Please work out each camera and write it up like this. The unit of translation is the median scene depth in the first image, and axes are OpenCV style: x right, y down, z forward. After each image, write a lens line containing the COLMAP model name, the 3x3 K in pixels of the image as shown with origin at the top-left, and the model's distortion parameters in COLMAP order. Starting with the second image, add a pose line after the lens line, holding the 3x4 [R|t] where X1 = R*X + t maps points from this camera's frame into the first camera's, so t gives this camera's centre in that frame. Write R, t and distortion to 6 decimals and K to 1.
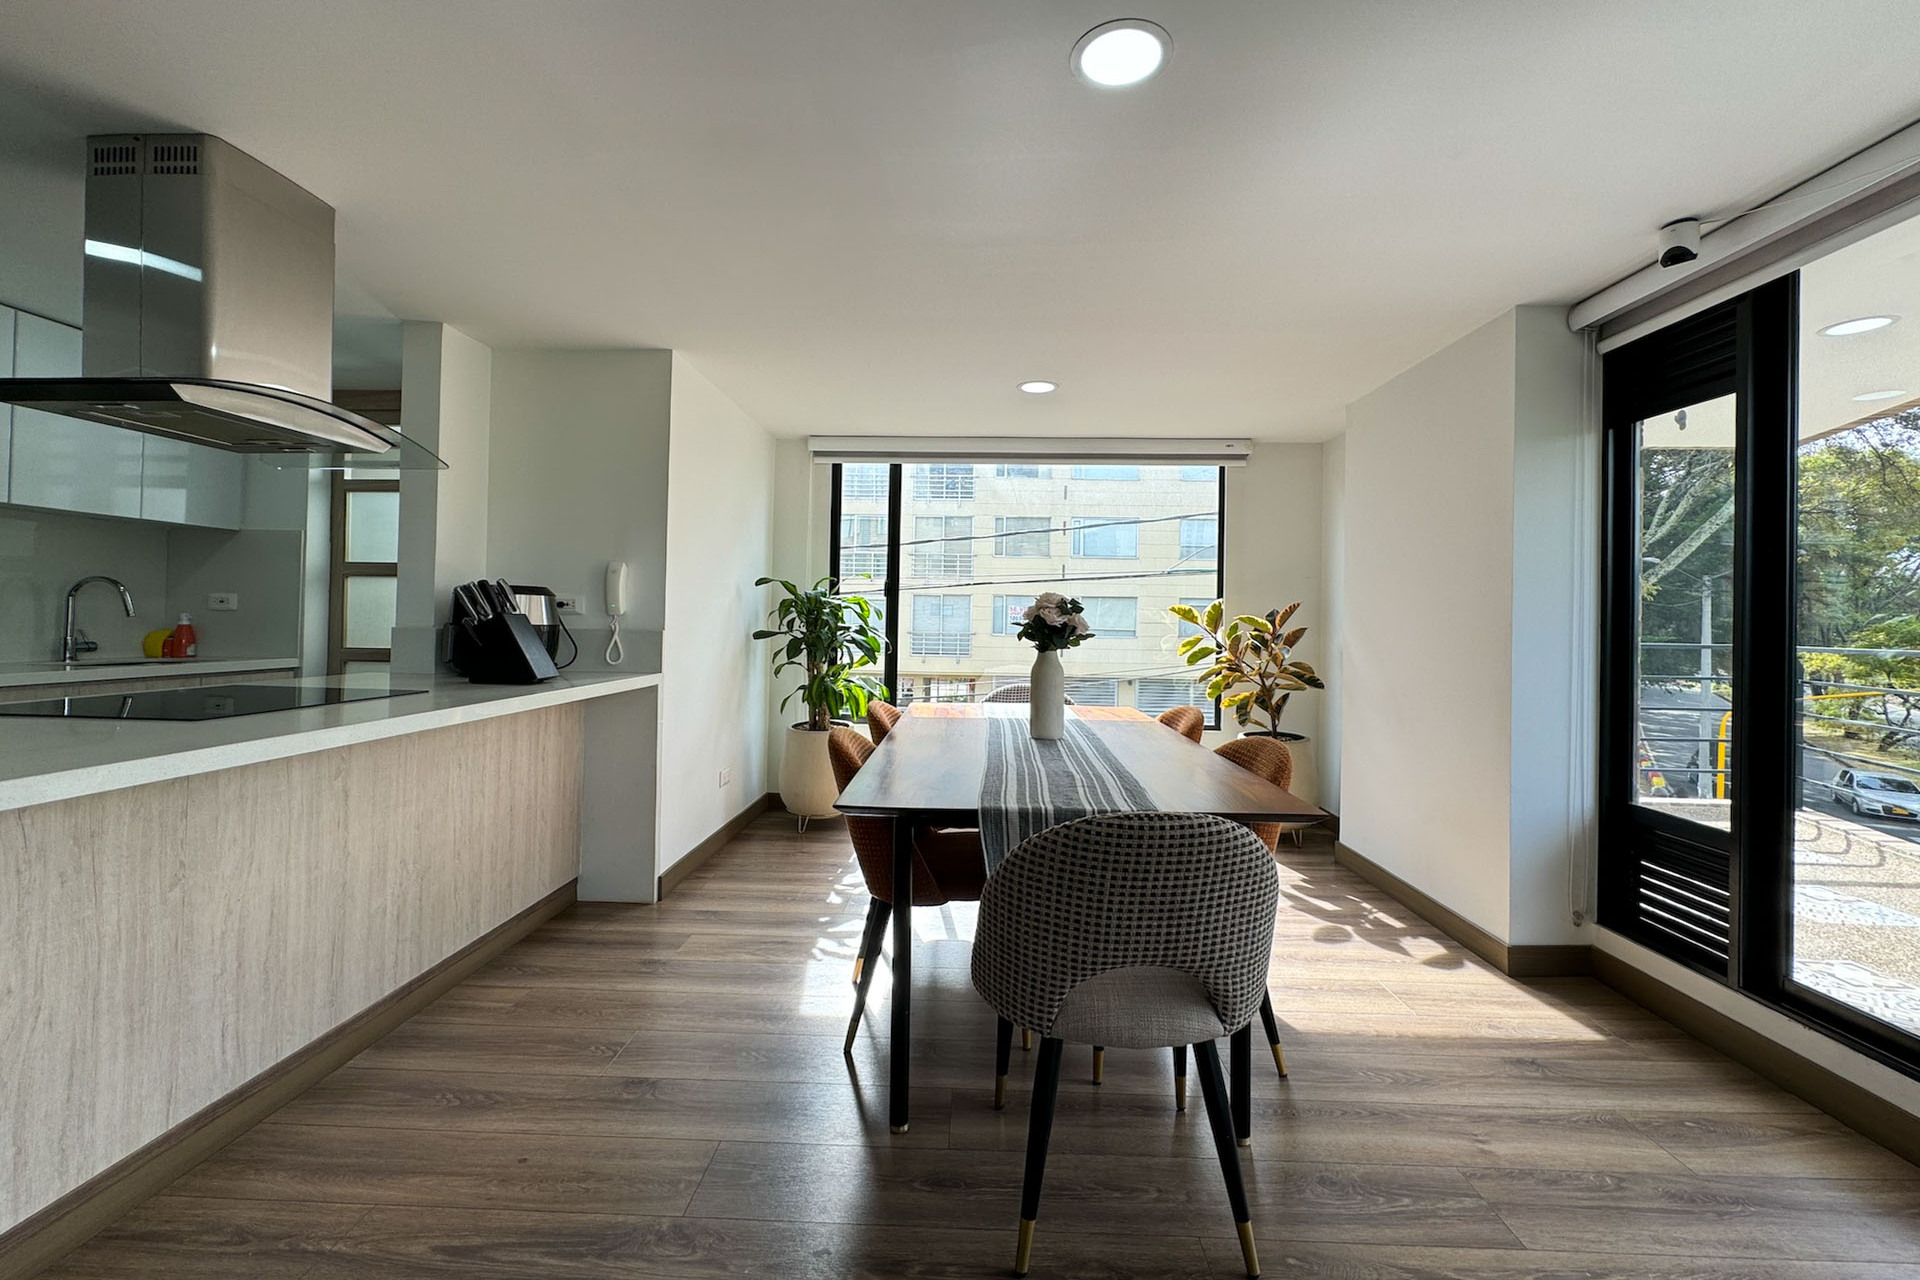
lens RADIAL K [[789.7, 0, 960.5], [0, 789.7, 621.7], [0, 0, 1]] dist [0.001957, -0.000728]
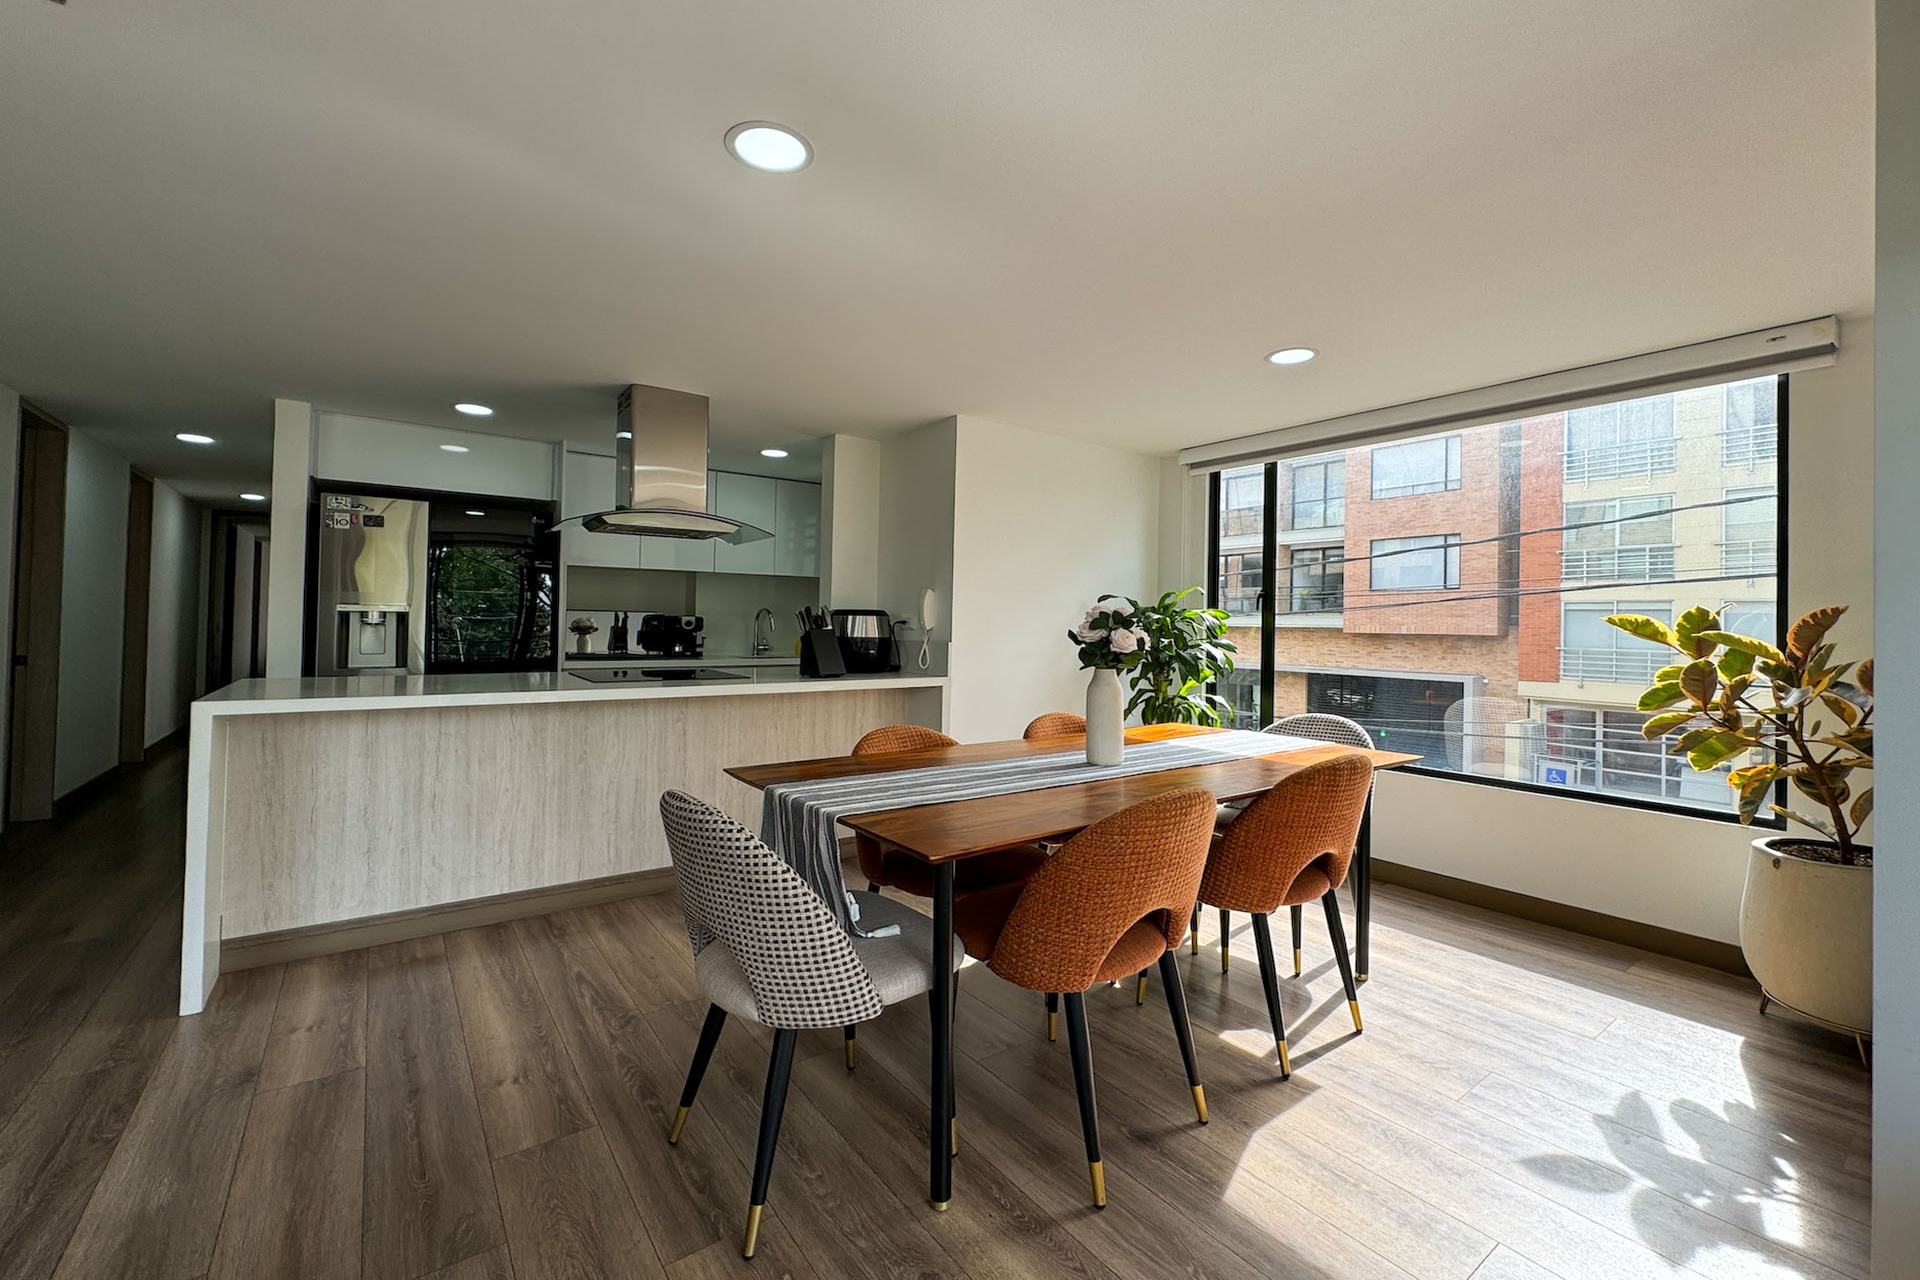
lens RADIAL K [[789.7, 0, 957.0], [0, 789.7, 626.0], [0, 0, 1]] dist [0.001957, -0.000728]
pose [[0.616358, -0.003764, -0.787457, 0.673242], [-0.007072, 0.999922, -0.010315, -0.002673], [0.787434, 0.011927, 0.616284, 0.274268]]
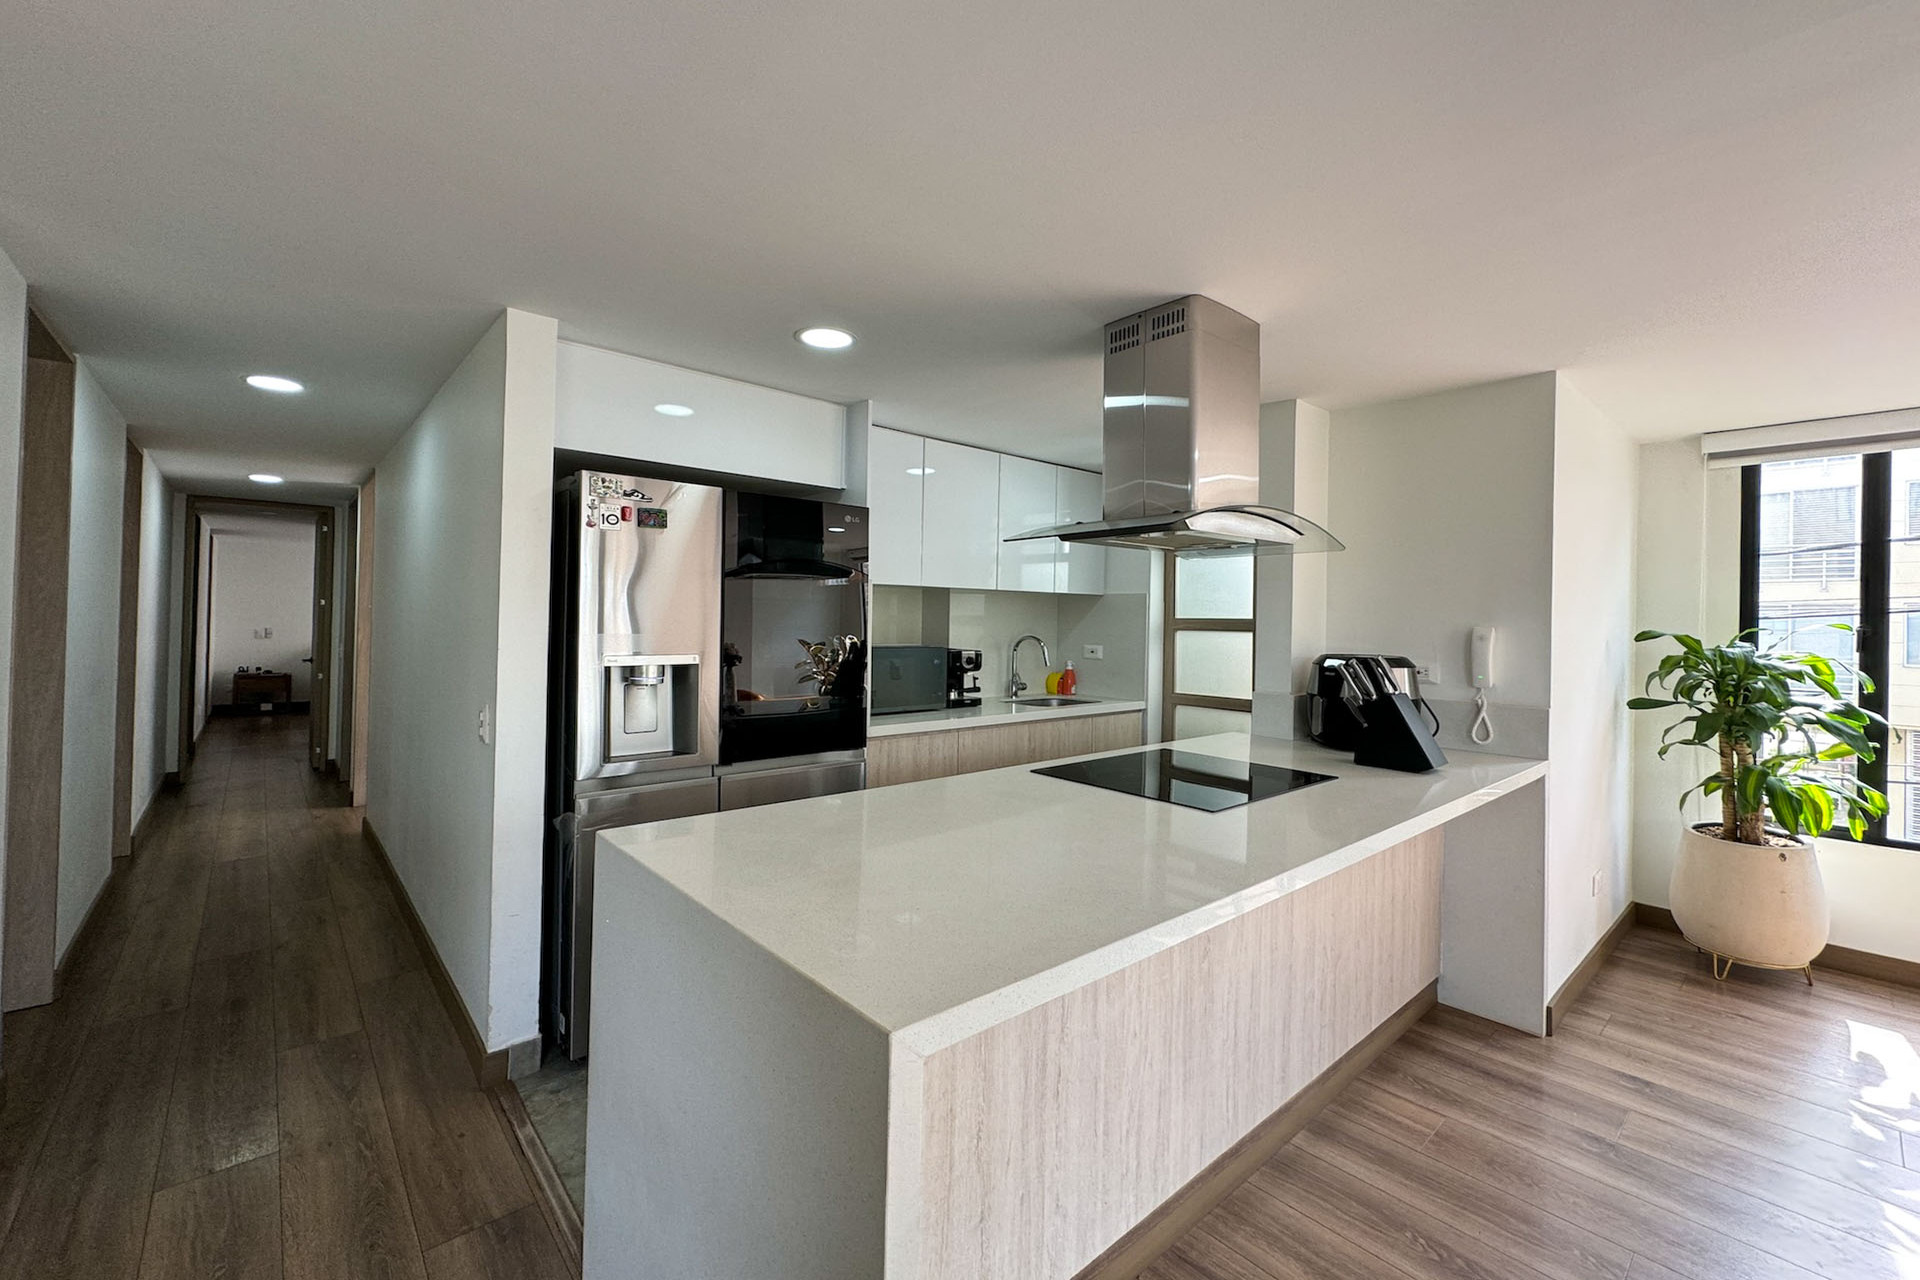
lens RADIAL K [[789.7, 0, 958.4], [0, 789.7, 619.2], [0, 0, 1]] dist [0.001957, -0.000728]
pose [[0.690942, -0.006936, -0.722877, -0.224658], [-0.005314, 0.999878, -0.014673, -0.075751], [0.722891, 0.013979, 0.690821, -0.031667]]
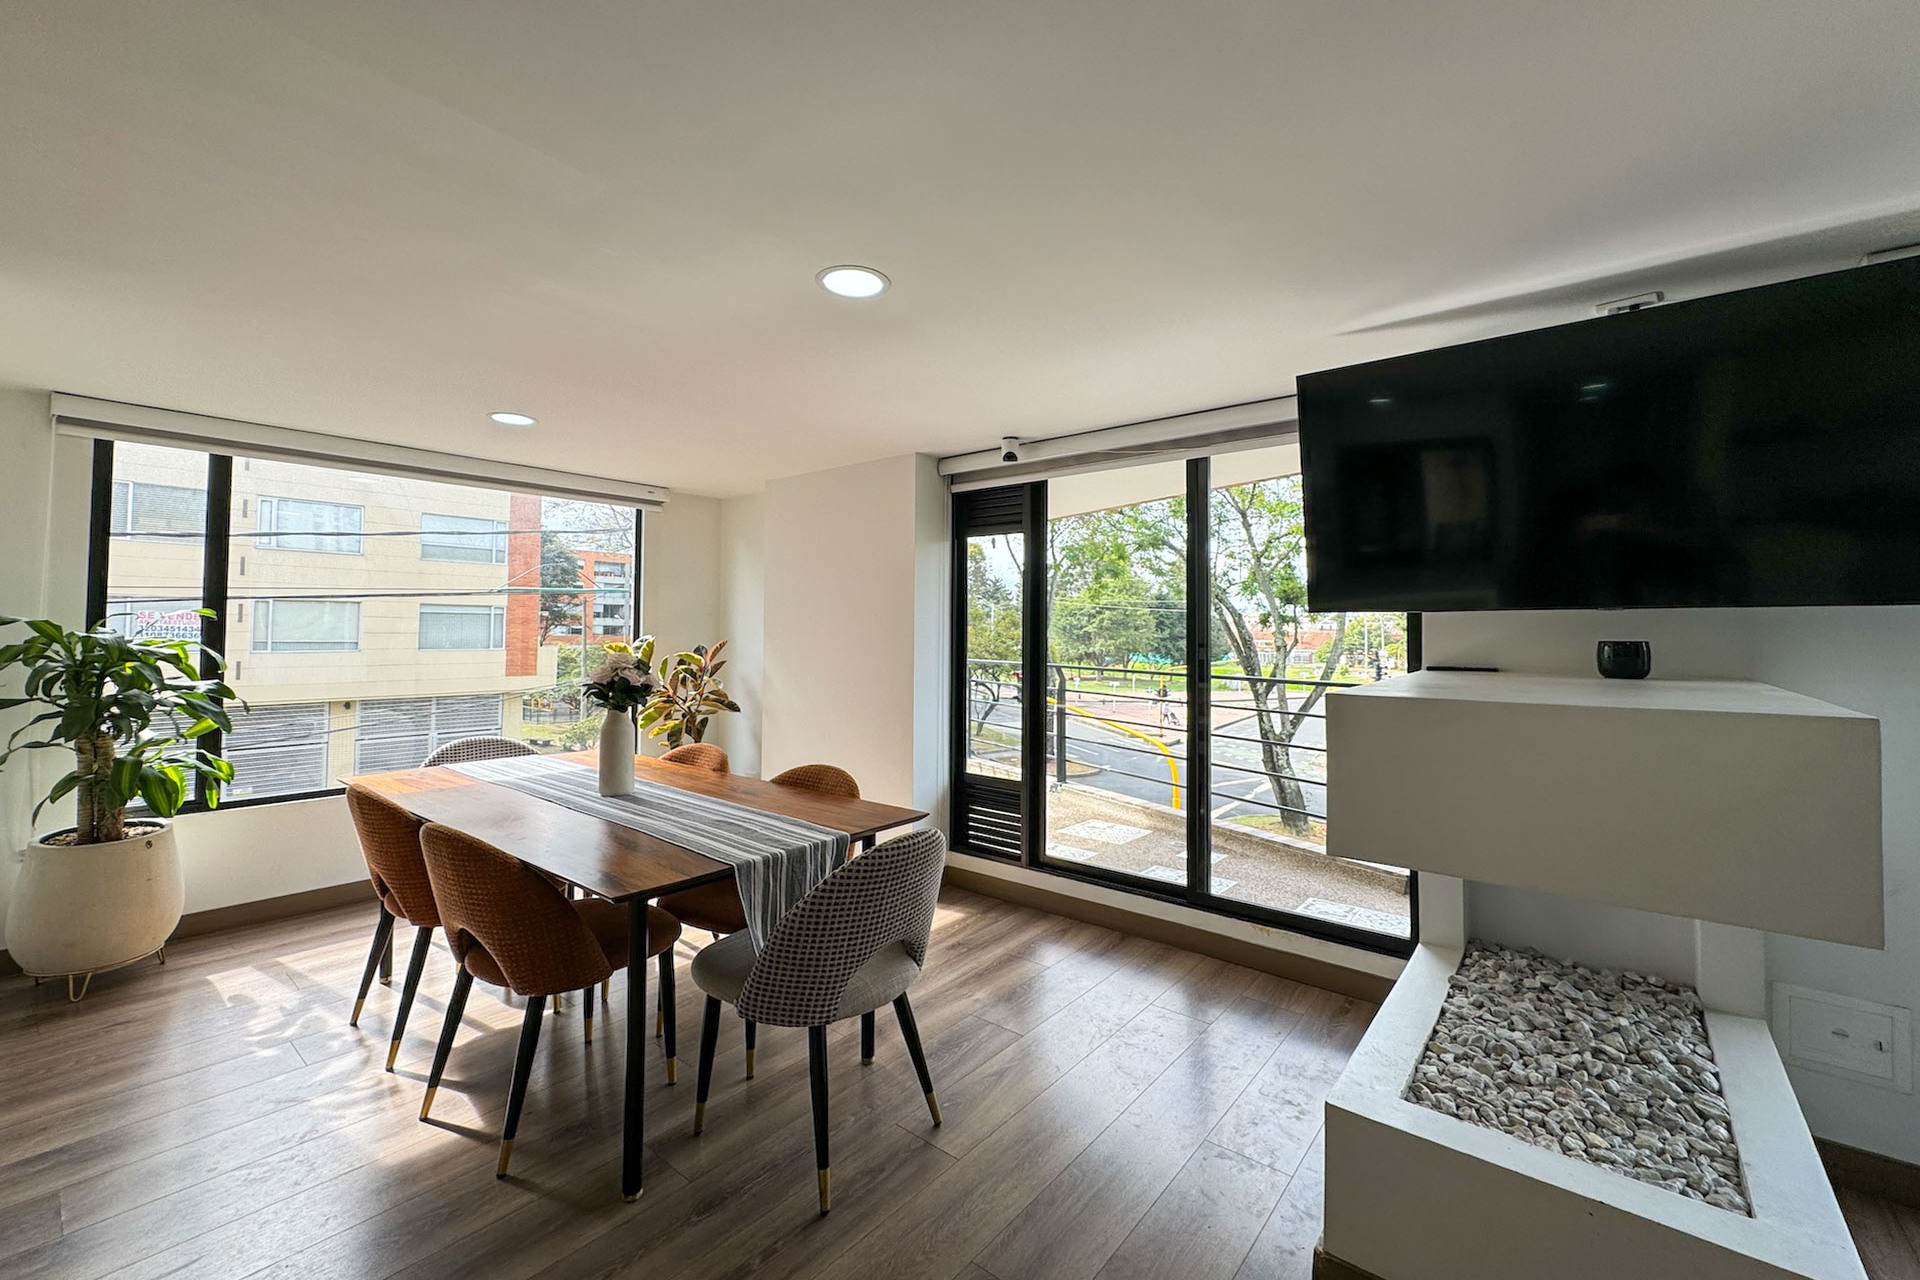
lens RADIAL K [[789.7, 0, 955.3], [0, 789.7, 619.1], [0, 0, 1]] dist [0.001957, -0.000728]
pose [[0.614318, 0.001825, 0.789056, -0.402643], [0.002468, 0.999988, -0.004234, -0.069719], [-0.789054, 0.004548, 0.614306, 0.015685]]
